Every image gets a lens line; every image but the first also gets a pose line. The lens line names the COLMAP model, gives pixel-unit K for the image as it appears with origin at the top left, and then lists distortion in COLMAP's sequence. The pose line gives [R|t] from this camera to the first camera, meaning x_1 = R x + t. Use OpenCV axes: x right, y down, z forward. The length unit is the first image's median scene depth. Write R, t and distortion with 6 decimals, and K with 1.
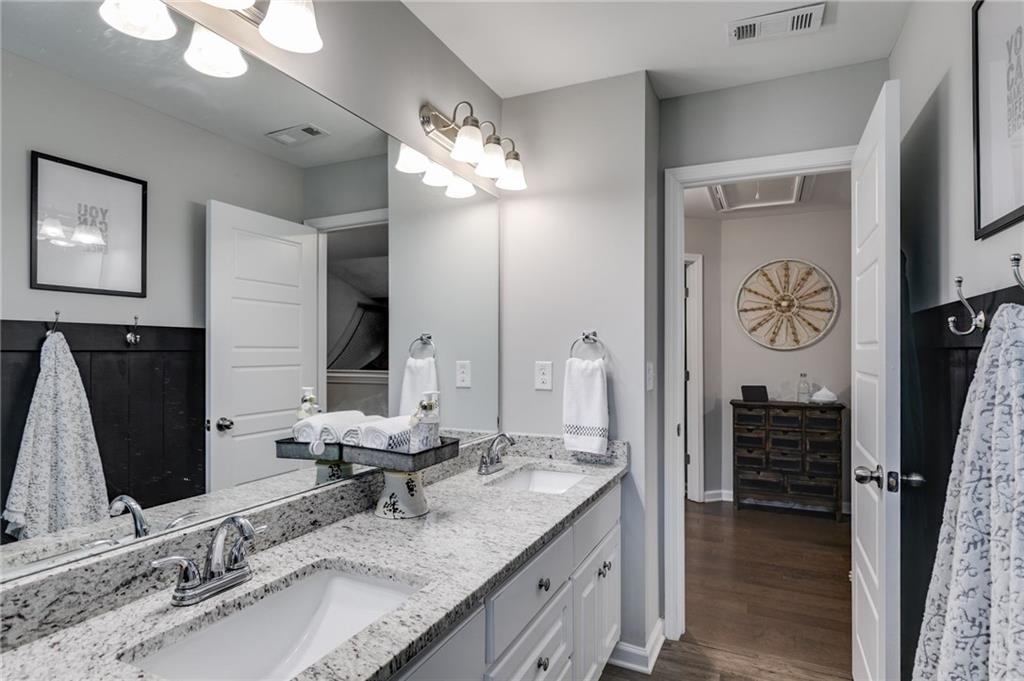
lens RADIAL K [[547.8, 0, 512.7], [0, 547.8, 345.4], [0, 0, 1]] dist [0.004849, 0.000583]
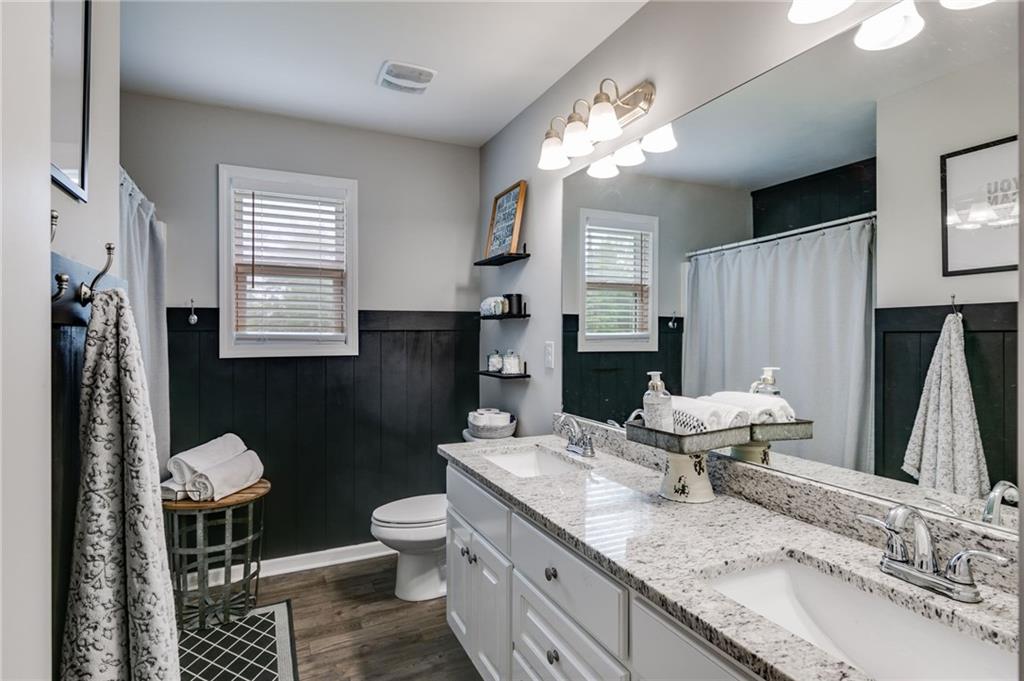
lens RADIAL K [[523.3, 0, 512.4], [0, 523.3, 337.3], [0, 0, 1]] dist [-0.004537, -0.000537]
pose [[-0.642948, 0.006016, -0.765886, 0.523826], [0.011368, 0.999934, -0.001689, 0.013963], [0.765825, -0.009793, -0.642974, 1.005627]]
